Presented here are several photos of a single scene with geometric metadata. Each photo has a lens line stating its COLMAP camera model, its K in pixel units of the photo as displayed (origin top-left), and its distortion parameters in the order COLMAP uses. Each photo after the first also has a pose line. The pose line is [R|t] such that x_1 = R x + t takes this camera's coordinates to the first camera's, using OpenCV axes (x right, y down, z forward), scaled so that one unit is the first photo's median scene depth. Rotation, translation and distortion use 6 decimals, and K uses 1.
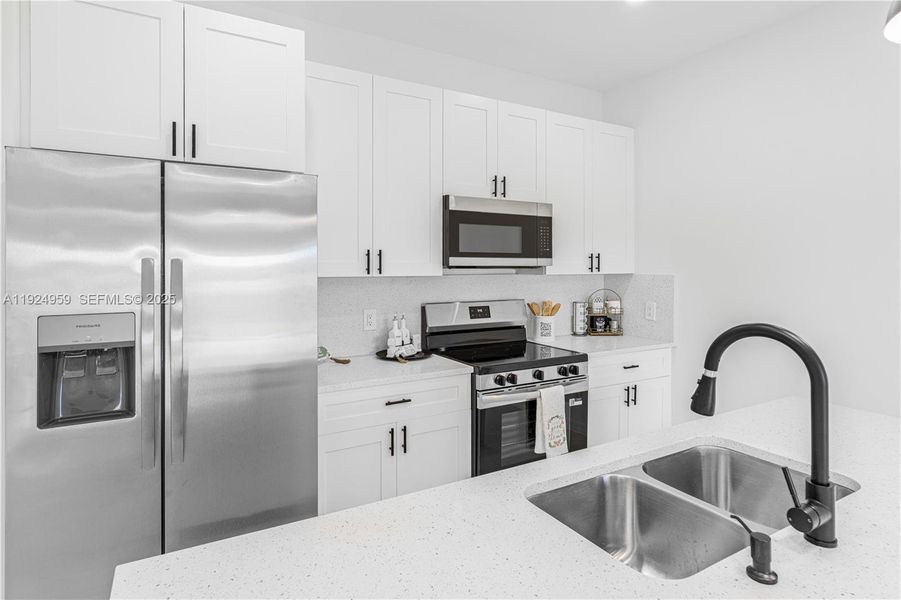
lens RADIAL K [[485.1, 0, 451.8], [0, 485.1, 270.2], [0, 0, 1]] dist [-0.002175, -0.000474]
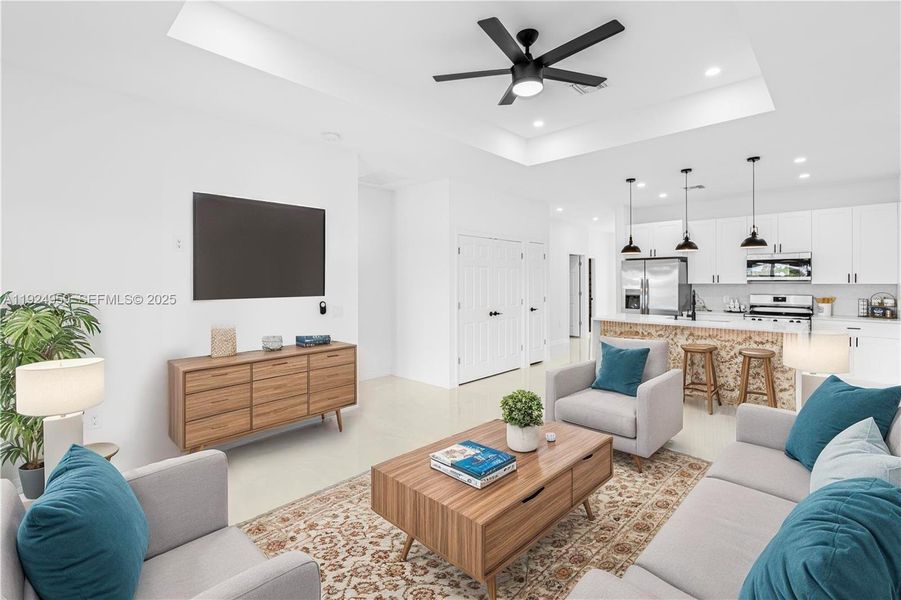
lens RADIAL K [[410.0, 0, 452.9], [0, 410.0, 283.6], [0, 0, 1]] dist [0.001194, 0.000894]
pose [[0.297122, 0.007470, -0.954810, 1.700785], [-0.004343, 0.999970, 0.006472, 0.003054], [0.954830, 0.002223, 0.297145, -1.286628]]
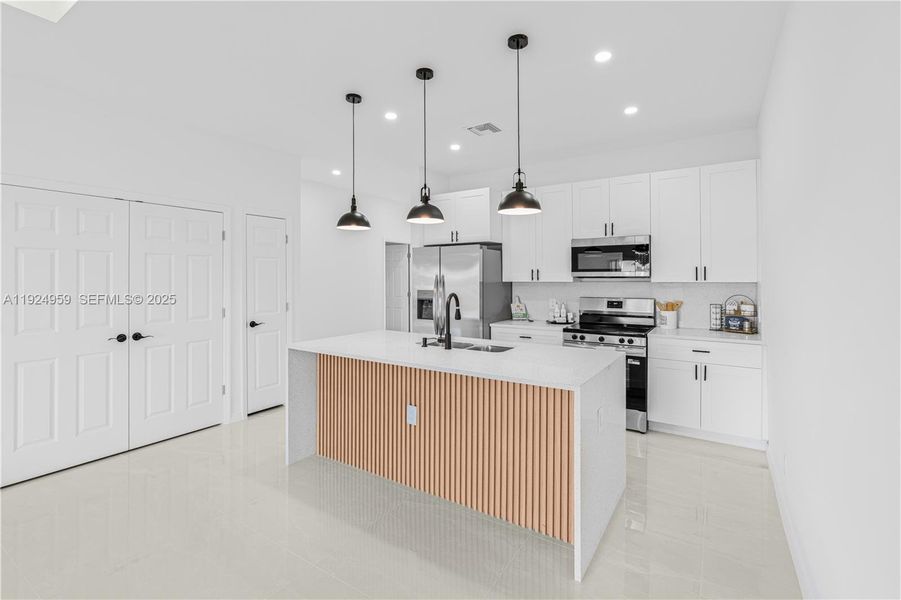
lens RADIAL K [[421.0, 0, 451.1], [0, 421.0, 278.3], [0, 0, 1]] dist [-0.003032, -0.000277]
pose [[0.466410, 0.000972, -0.884568, 1.191529], [-0.004841, 0.999987, -0.001453, 0.002679], [0.884555, 0.004960, 0.466409, -0.175289]]
